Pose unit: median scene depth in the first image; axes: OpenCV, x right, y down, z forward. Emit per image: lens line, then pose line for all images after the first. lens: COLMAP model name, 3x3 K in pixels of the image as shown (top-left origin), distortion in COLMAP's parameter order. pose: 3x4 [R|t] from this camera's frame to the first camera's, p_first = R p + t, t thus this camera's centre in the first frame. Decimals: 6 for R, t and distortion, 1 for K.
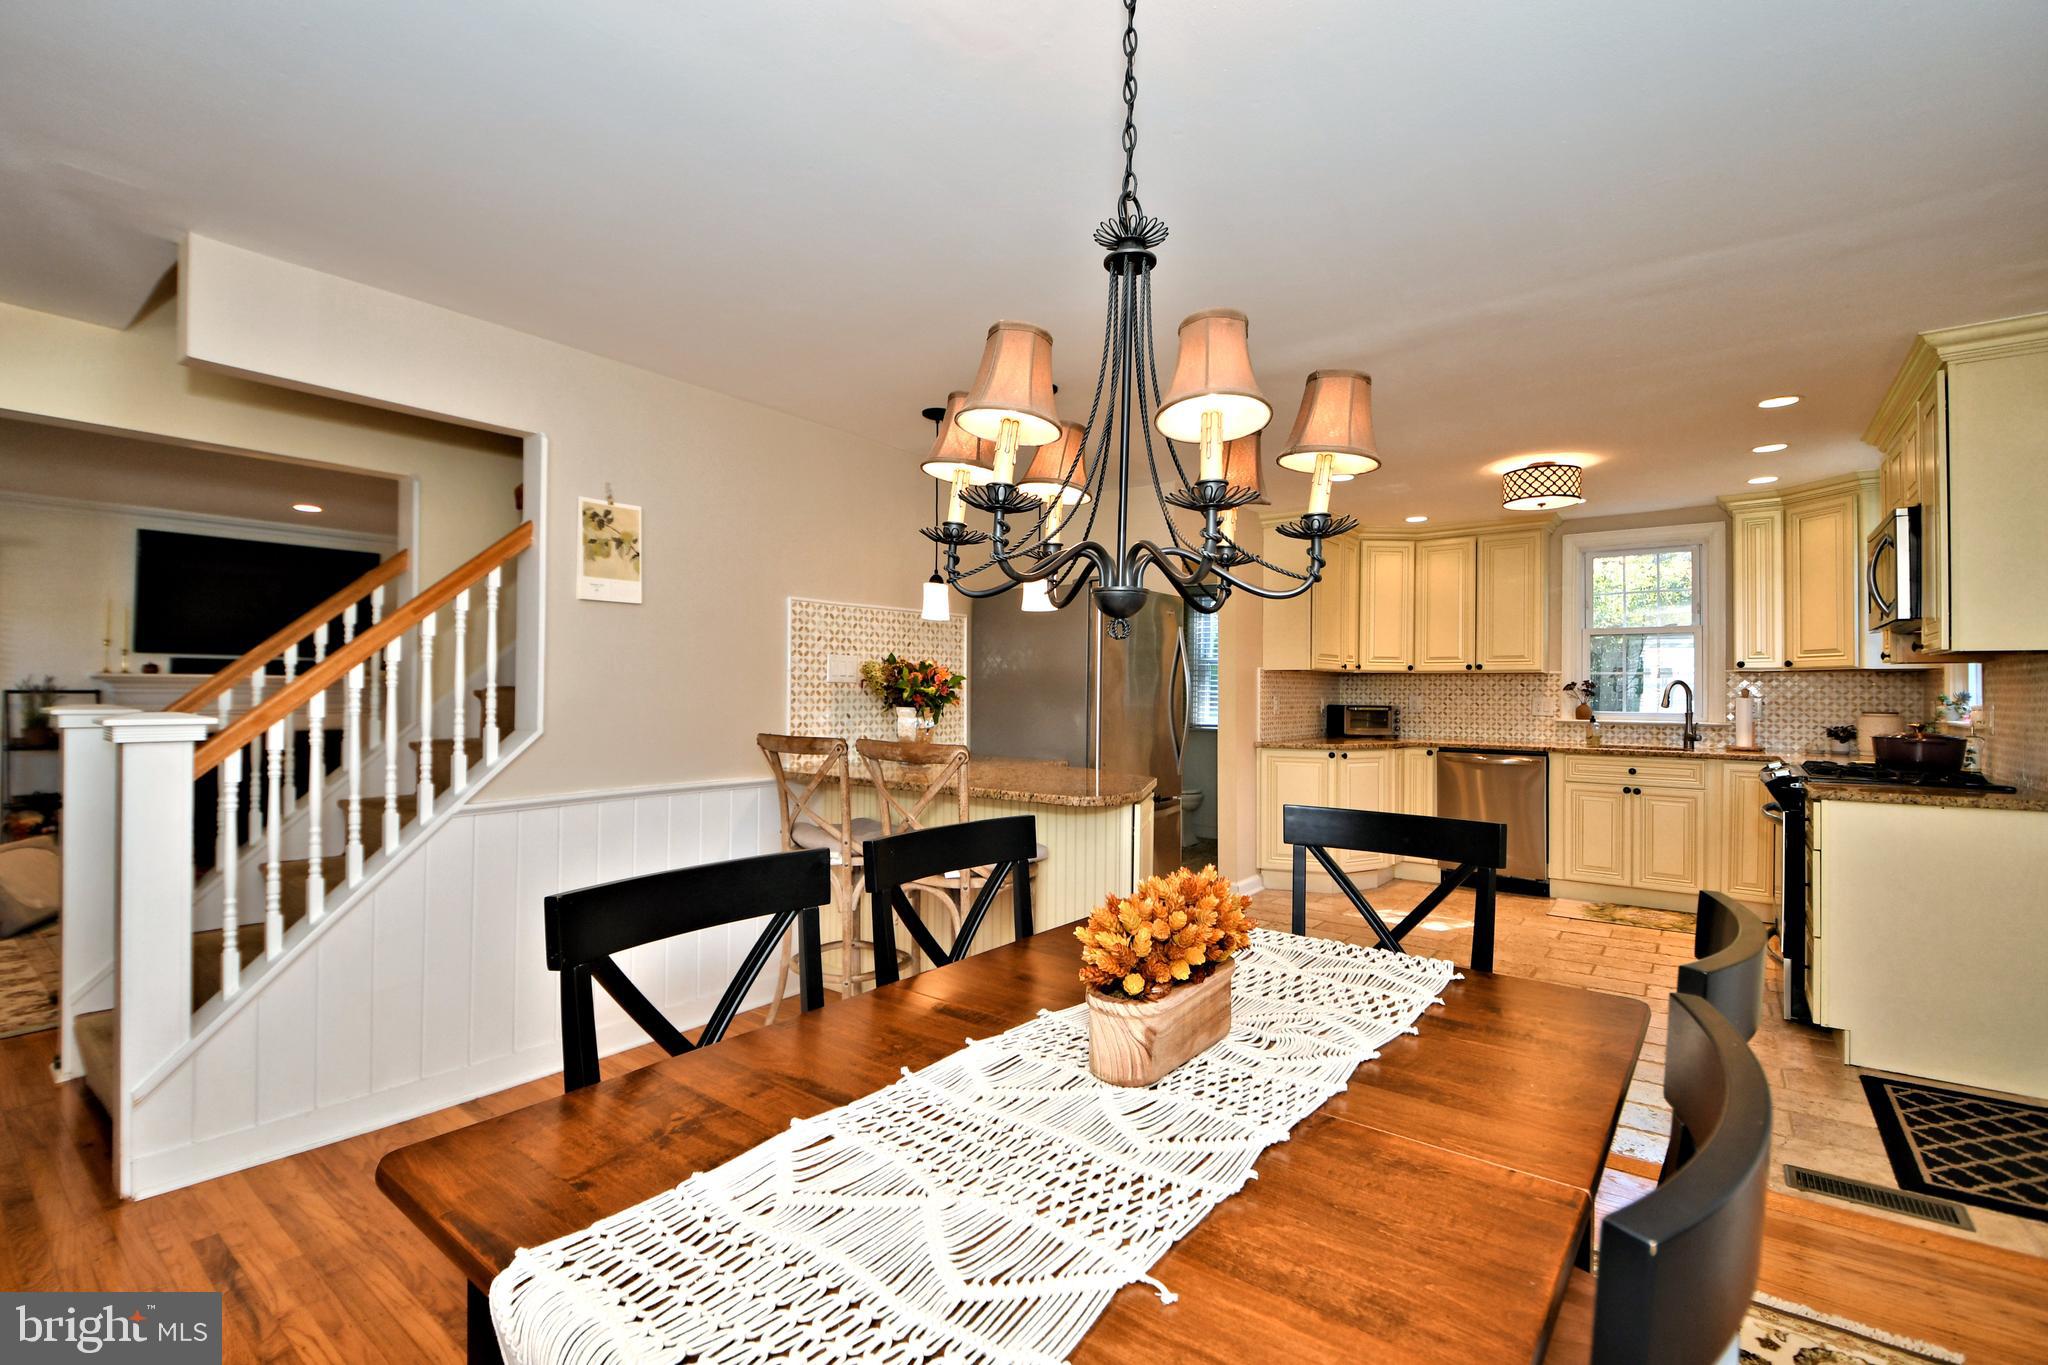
lens RADIAL K [[936.9, 0, 959.2], [0, 936.9, 684.1], [0, 0, 1]] dist [0.003854, -0.017186]
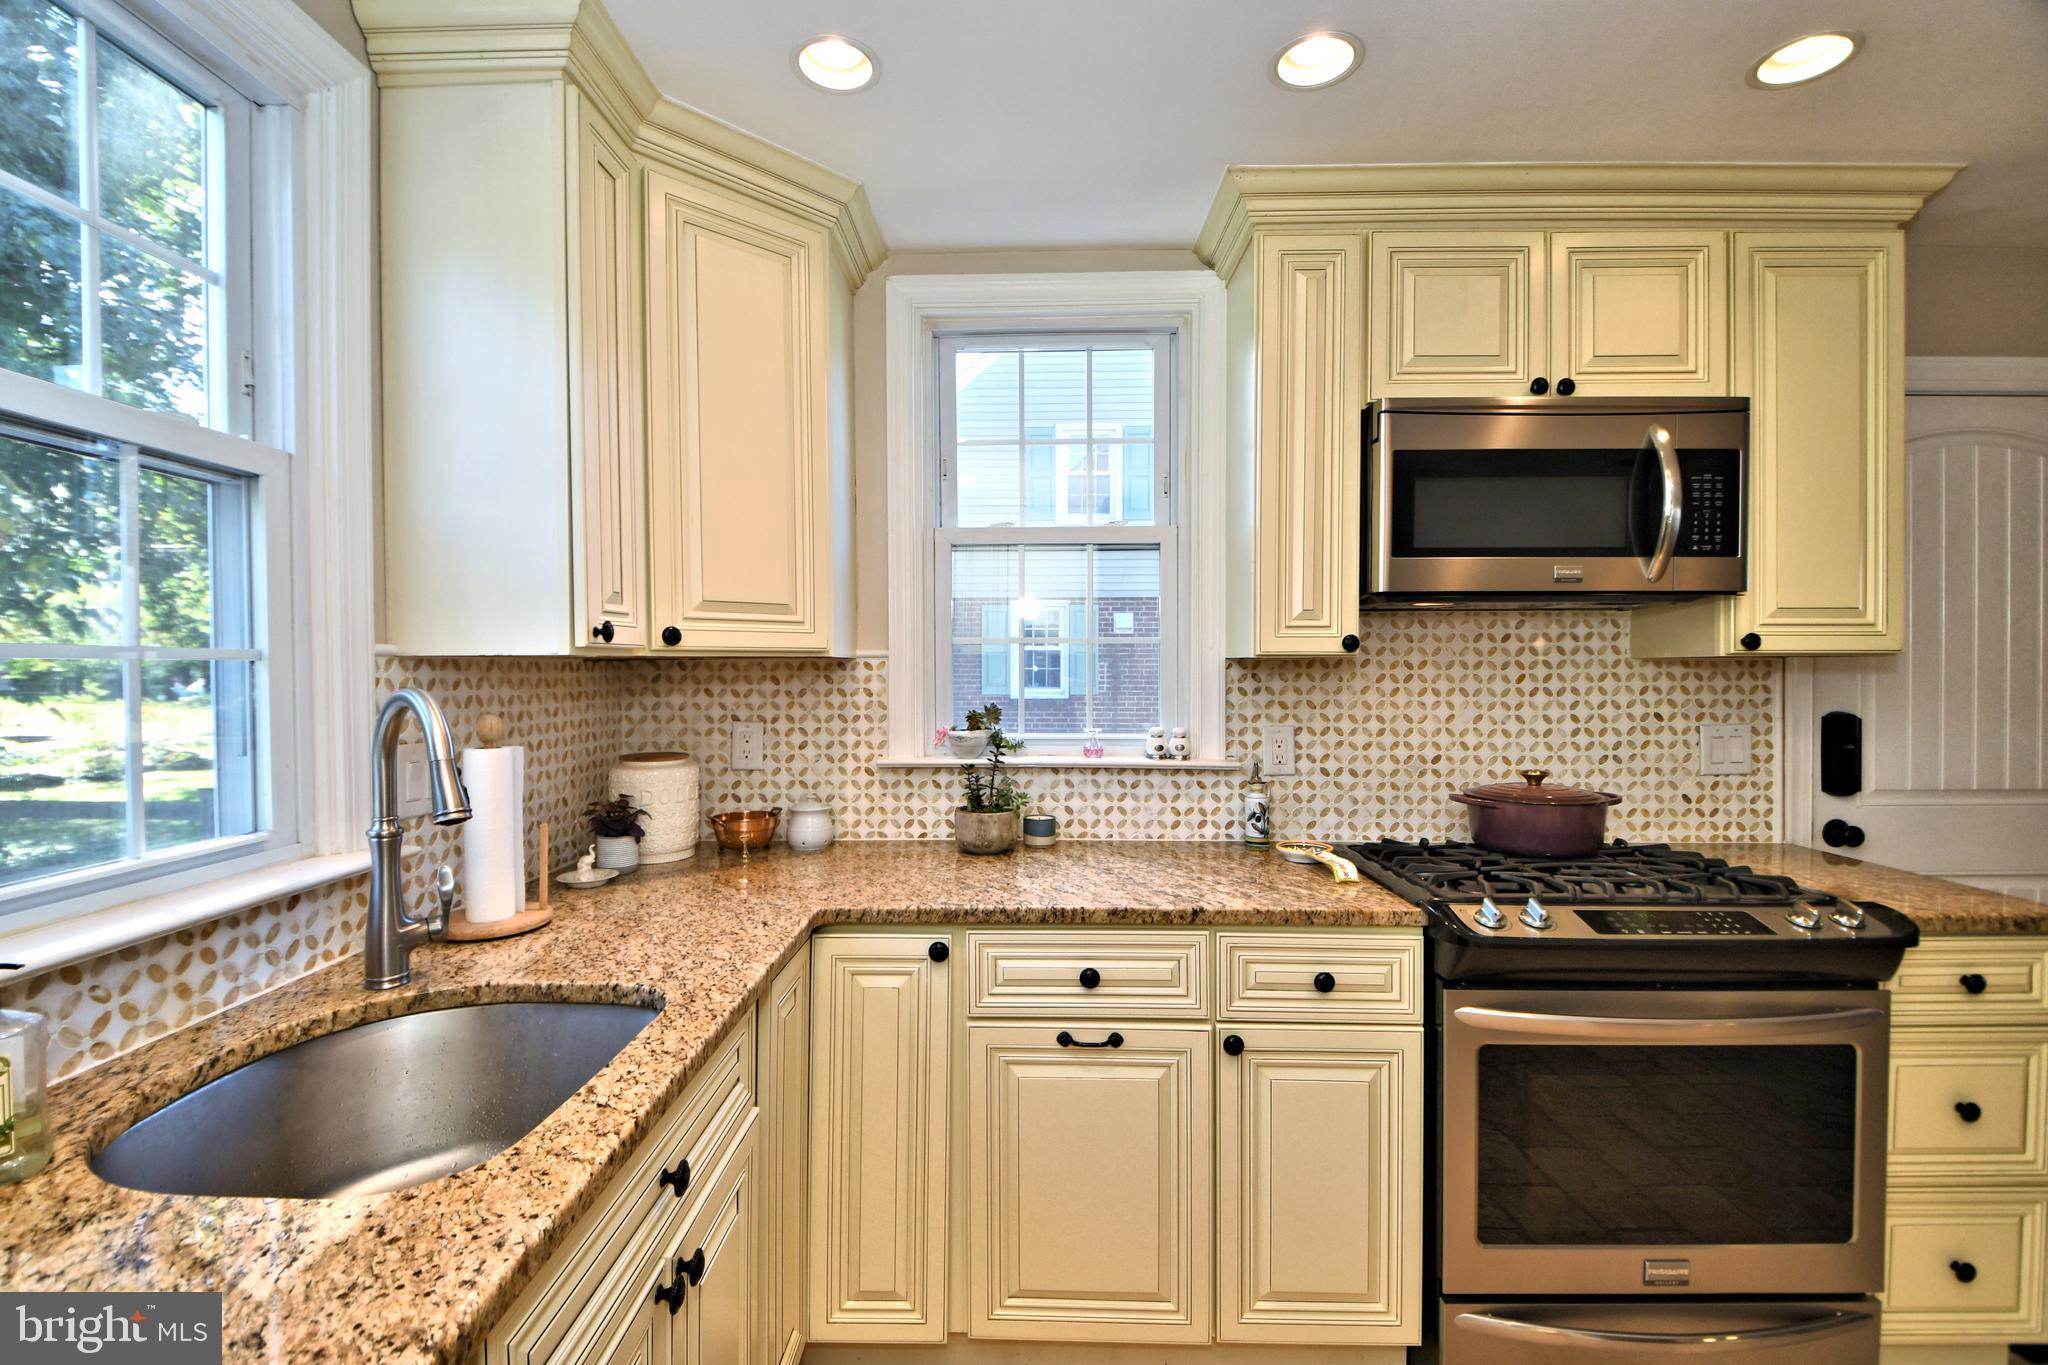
lens RADIAL K [[899.5, 0, 1003.0], [0, 899.5, 675.2], [0, 0, 1]] dist [0.015053, -0.000737]
pose [[-0.615078, -0.018252, 0.788255, 0.529176], [-0.009569, 0.999831, 0.015685, -0.013795], [-0.788408, 0.002105, -0.615148, 1.056309]]
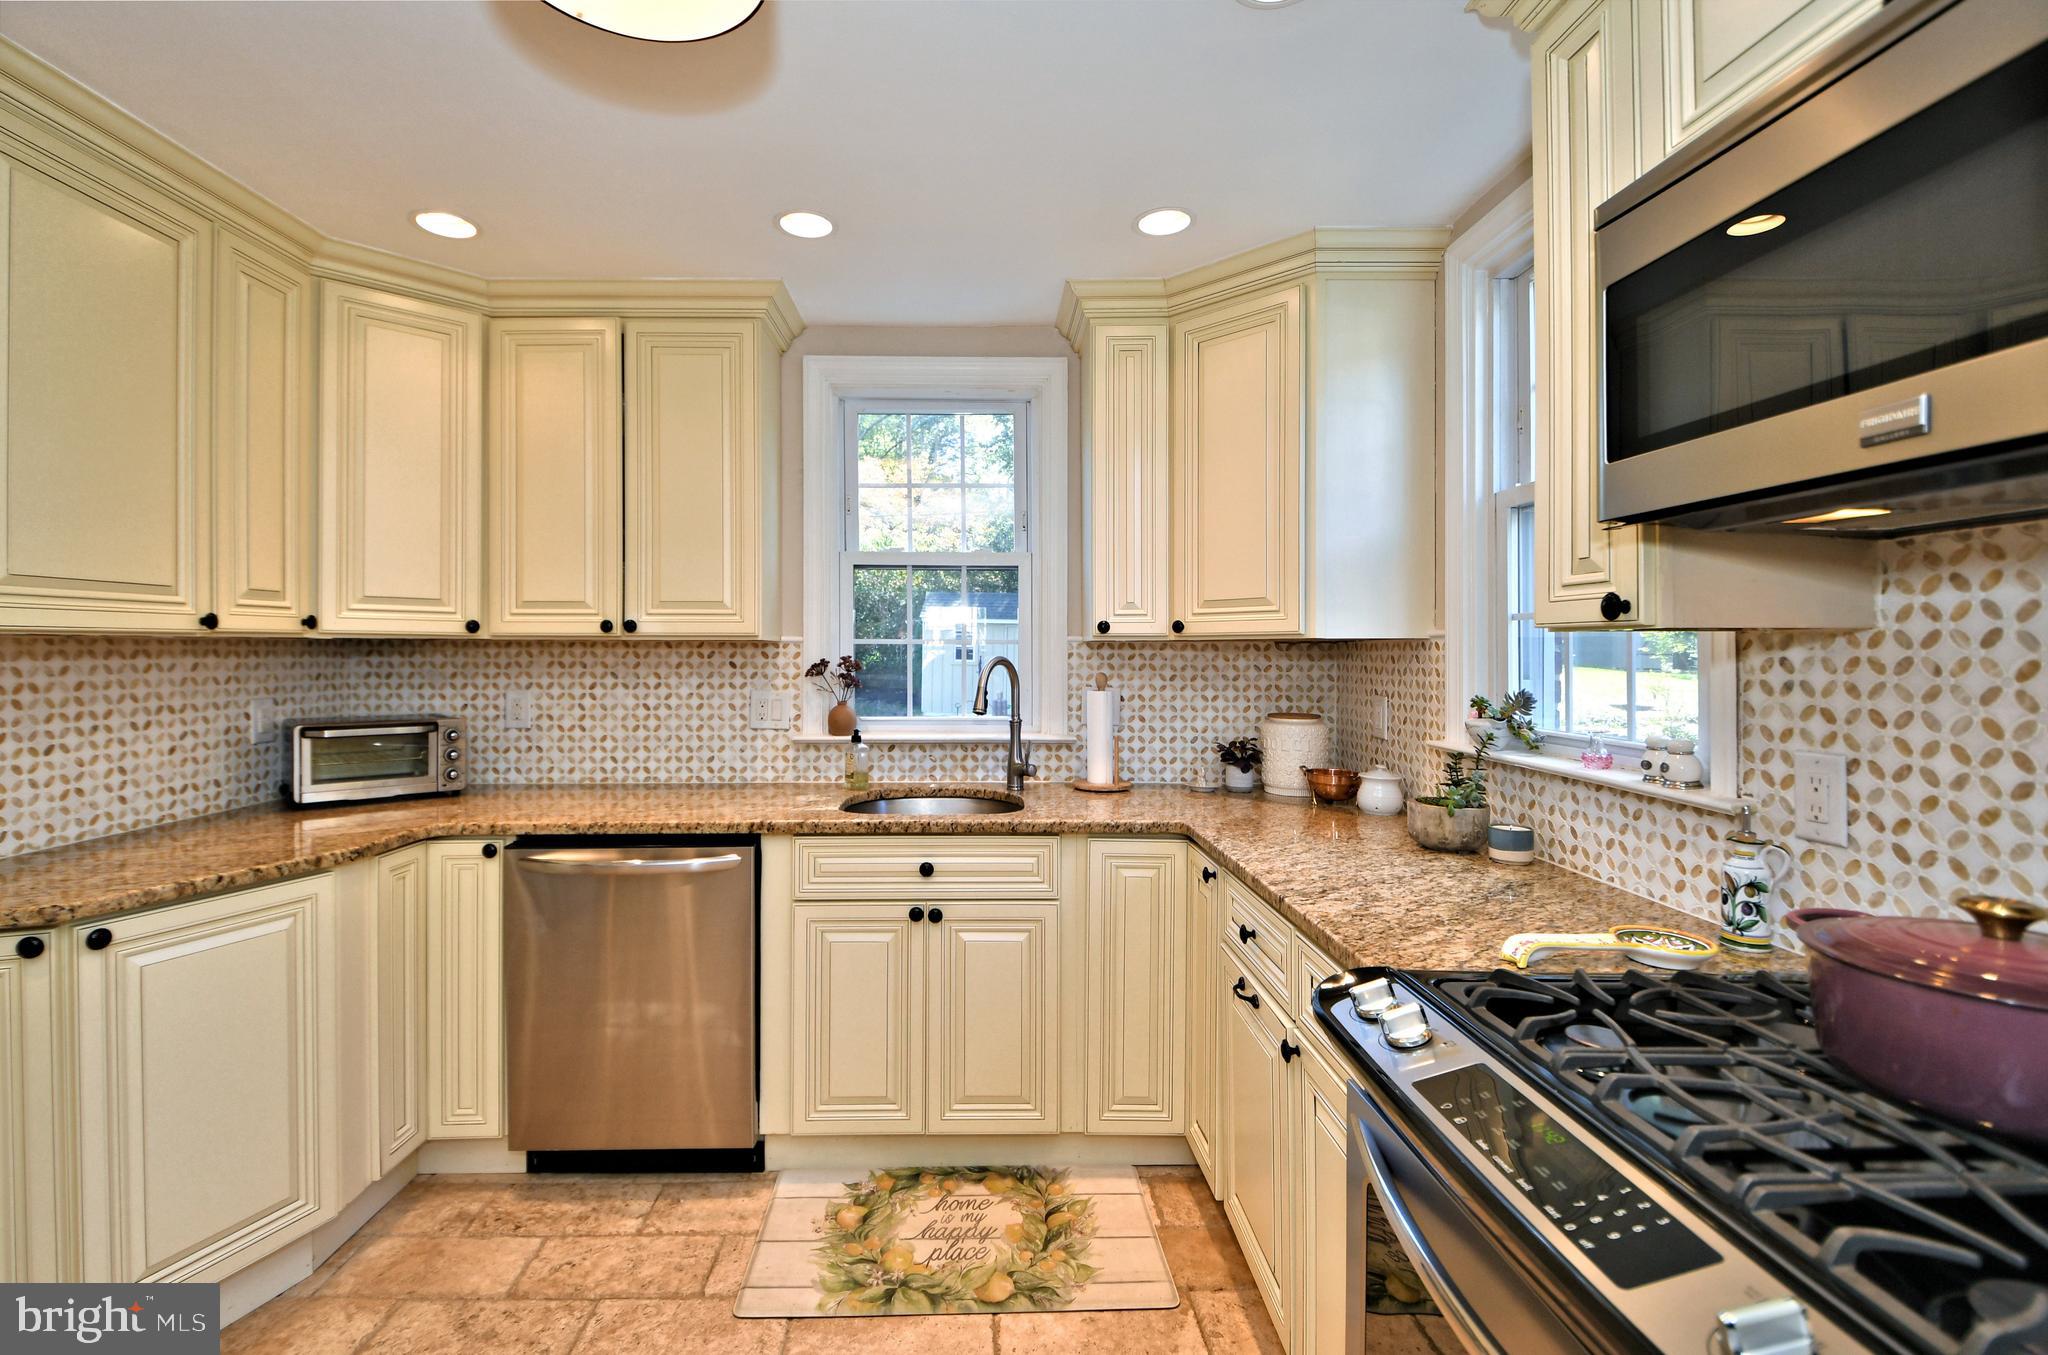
lens RADIAL K [[904.5, 0, 986.3], [0, 904.5, 650.0], [0, 0, 1]] dist [0.031357, -0.022355]
pose [[0.760488, -0.007574, 0.649308, 0.465637], [0.000427, 0.999938, 0.011164, -0.013882], [-0.649352, -0.008213, 0.760443, 0.657847]]
